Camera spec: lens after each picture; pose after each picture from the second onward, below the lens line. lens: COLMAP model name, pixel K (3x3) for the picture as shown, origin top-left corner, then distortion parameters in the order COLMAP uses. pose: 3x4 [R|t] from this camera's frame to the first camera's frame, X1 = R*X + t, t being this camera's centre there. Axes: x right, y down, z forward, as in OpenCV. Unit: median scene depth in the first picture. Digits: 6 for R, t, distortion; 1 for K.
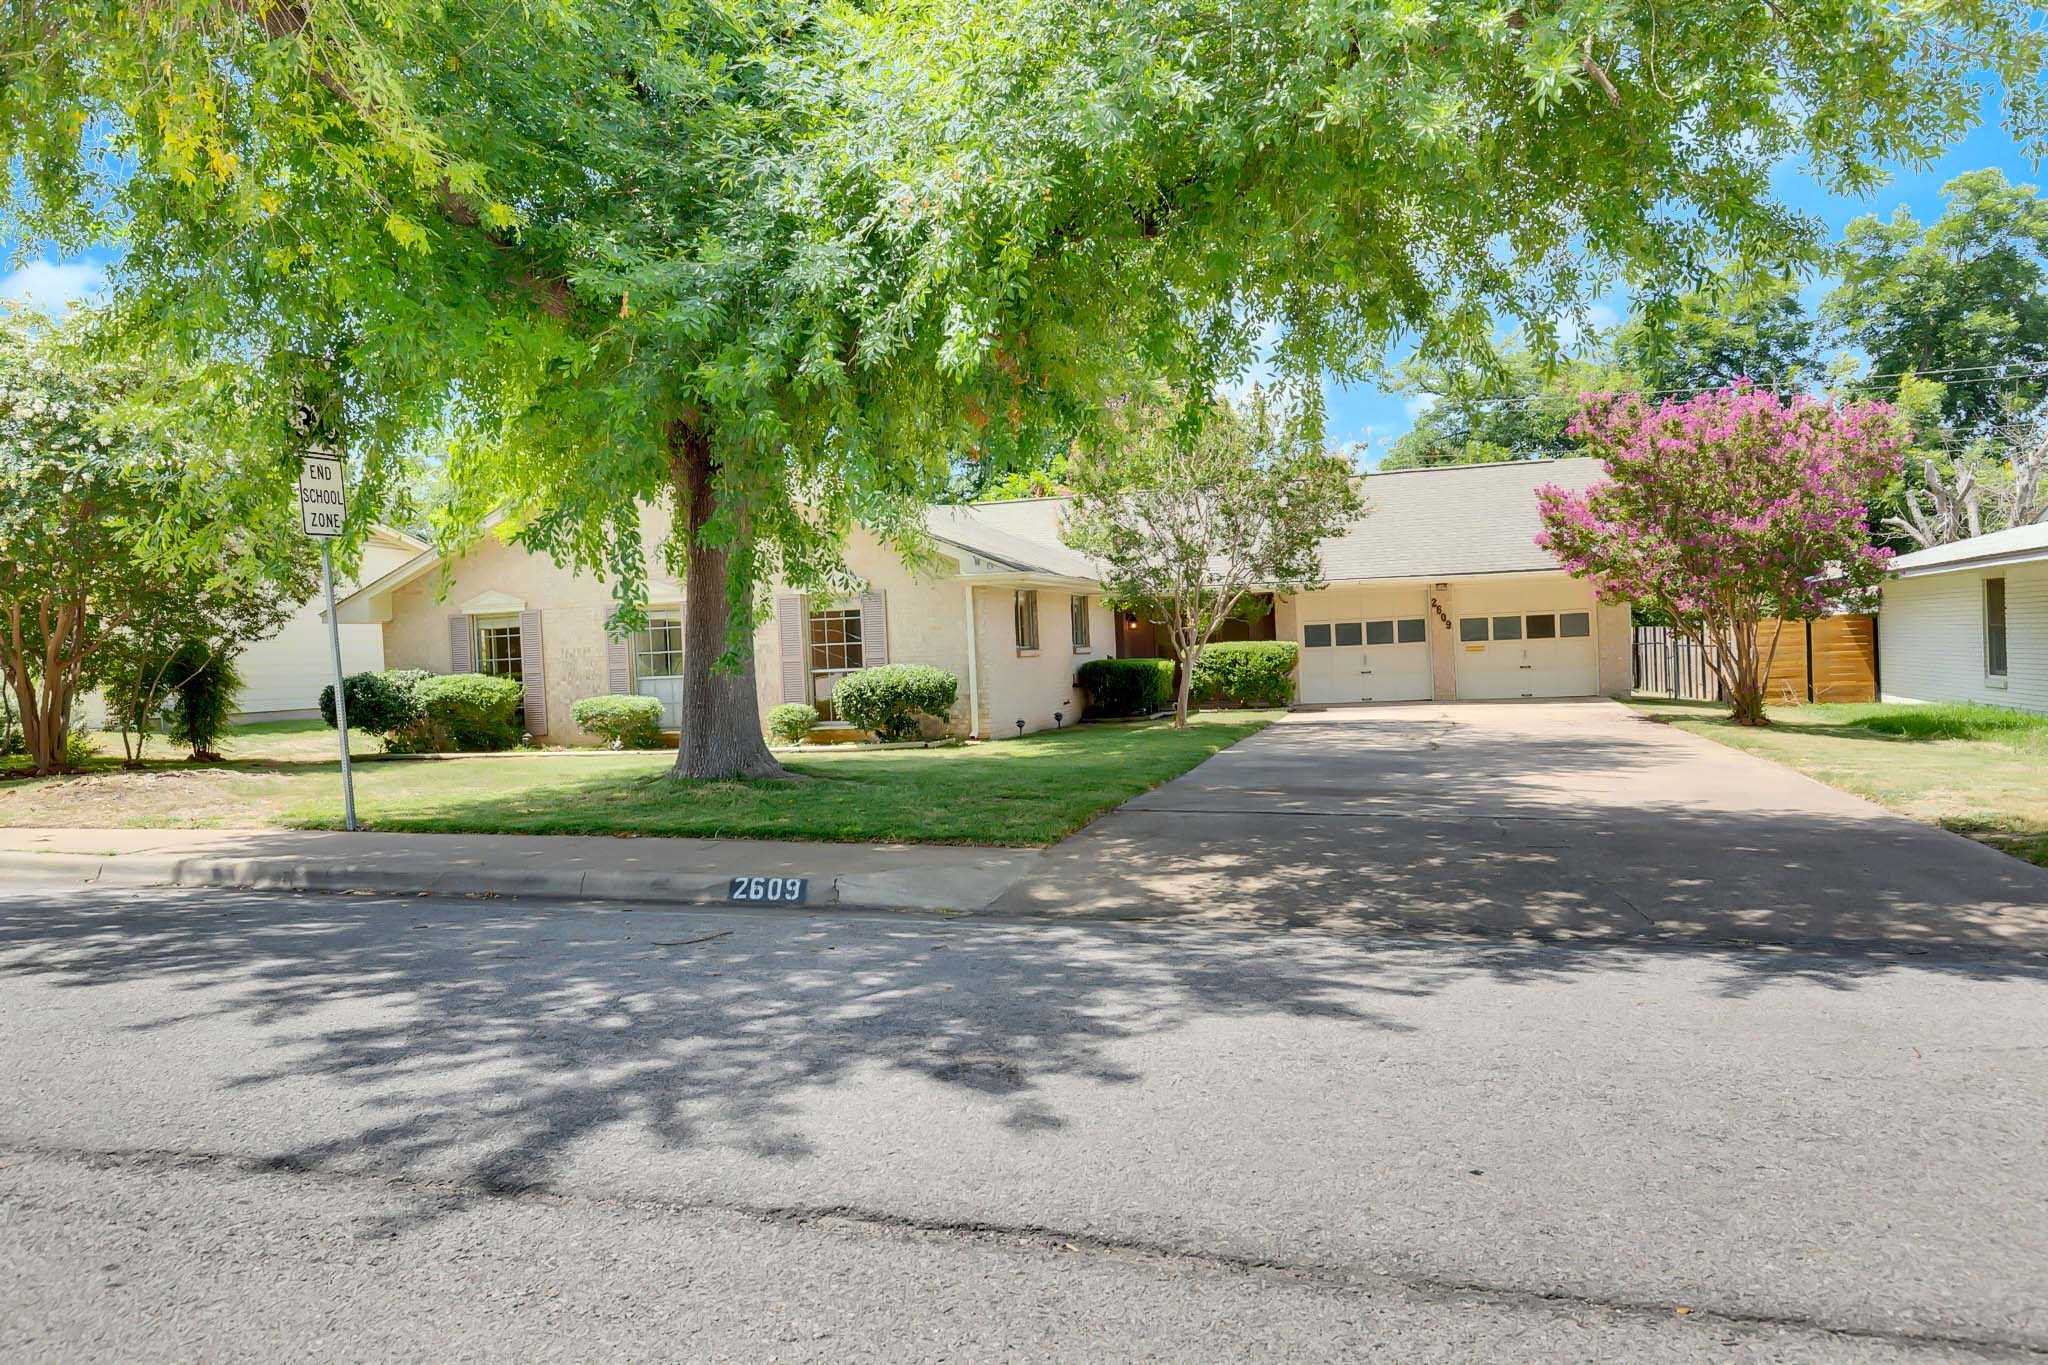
lens RADIAL K [[928.2, 0, 1024.9], [0, 928.2, 677.0], [0, 0, 1]] dist [0.004266, -0.000558]
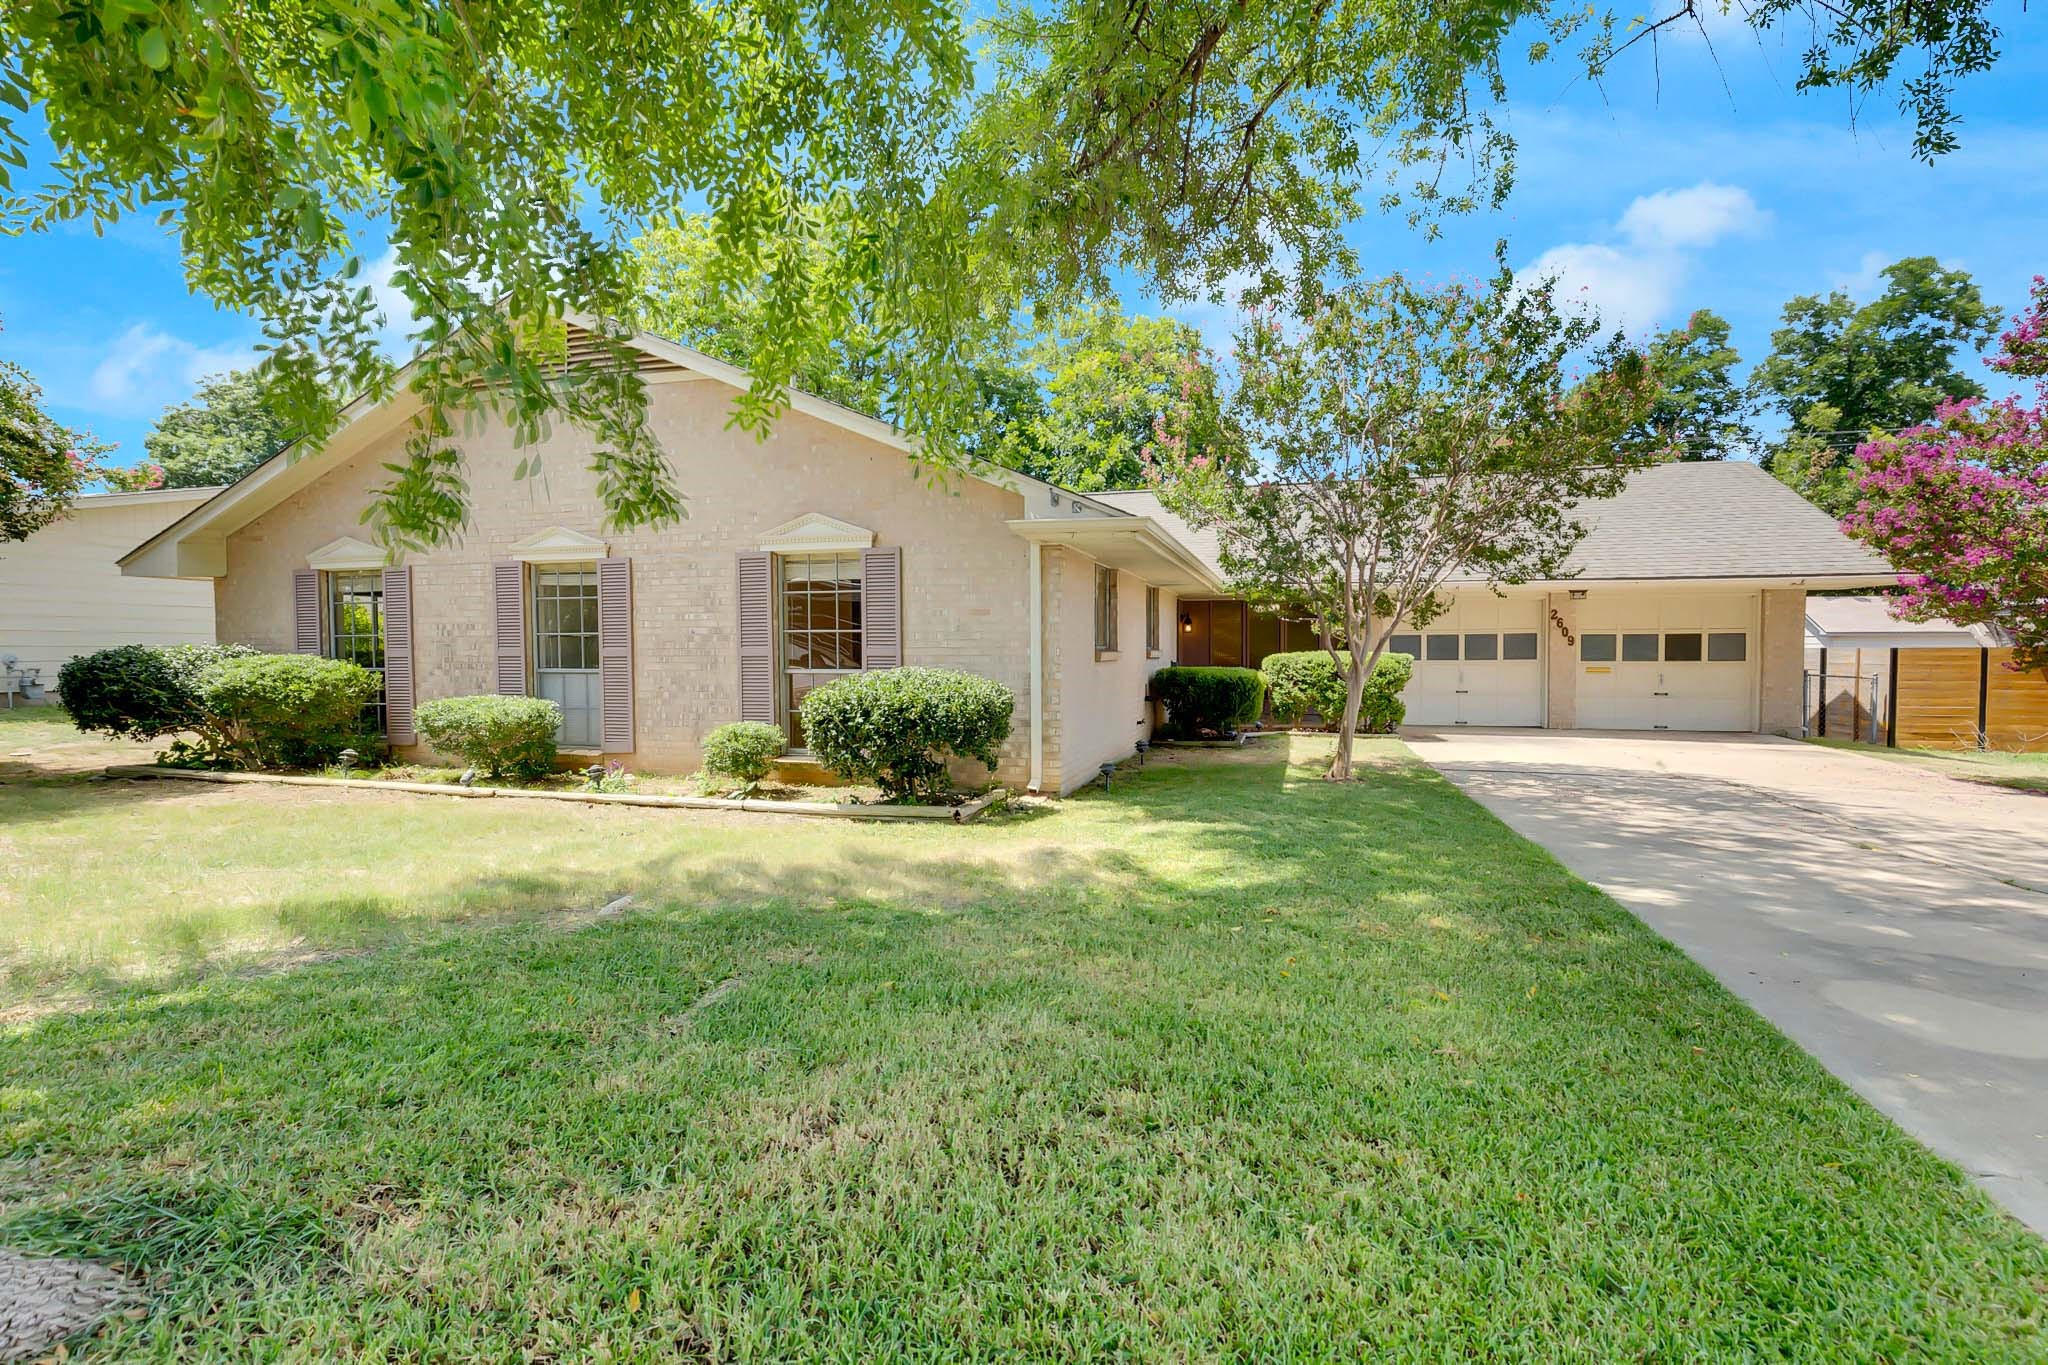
lens RADIAL K [[922.7, 0, 1030.8], [0, 922.7, 676.2], [0, 0, 1]] dist [0.005324, -0.000105]
pose [[0.998813, 0.040982, -0.026318, -0.040519], [-0.040982, 0.999160, 0.000539, -0.010120], [0.026318, 0.000540, 0.999653, 0.356327]]
